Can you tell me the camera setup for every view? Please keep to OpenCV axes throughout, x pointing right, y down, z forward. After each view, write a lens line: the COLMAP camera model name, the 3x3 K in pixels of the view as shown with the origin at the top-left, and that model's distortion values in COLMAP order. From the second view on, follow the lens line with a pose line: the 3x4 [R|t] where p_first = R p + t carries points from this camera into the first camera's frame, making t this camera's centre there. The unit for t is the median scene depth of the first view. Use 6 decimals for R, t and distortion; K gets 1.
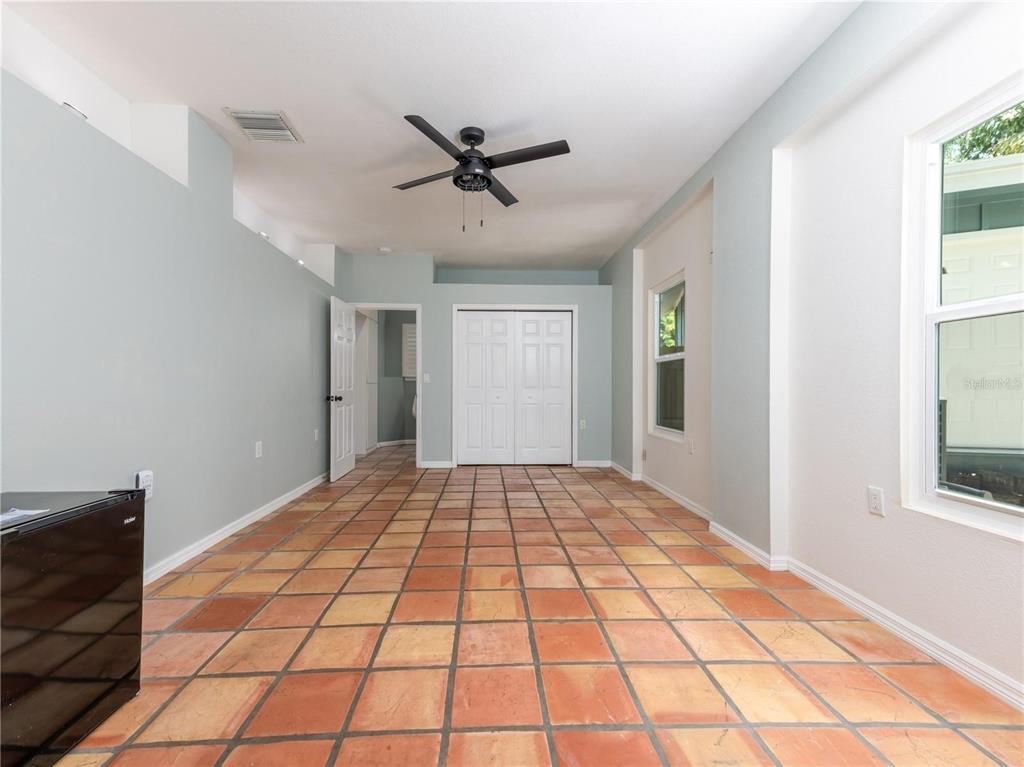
lens RADIAL K [[413.4, 0, 508.2], [0, 413.4, 379.3], [0, 0, 1]] dist [-0.000076, -0.000018]
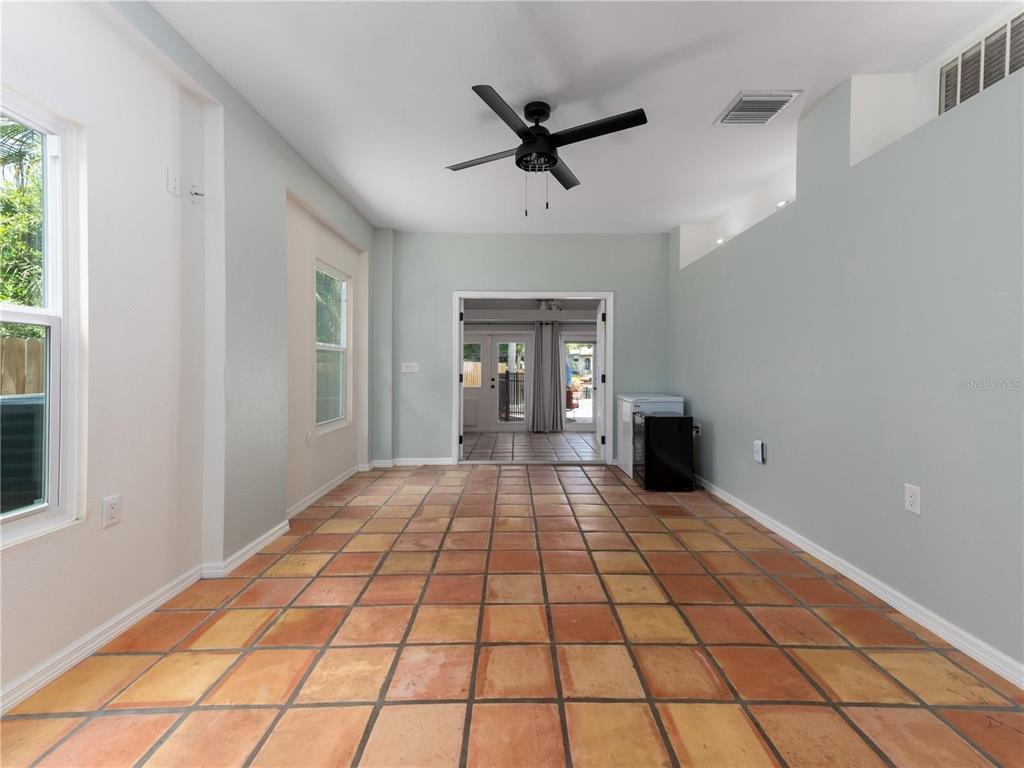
lens RADIAL K [[413.4, 0, 511.7], [0, 413.4, 379.7], [0, 0, 1]] dist [-0.000076, -0.000018]
pose [[-0.998513, -0.003113, 0.054428, -0.086870], [-0.002394, 0.999909, 0.013272, -0.004579], [-0.054465, 0.013122, -0.998429, 1.947274]]
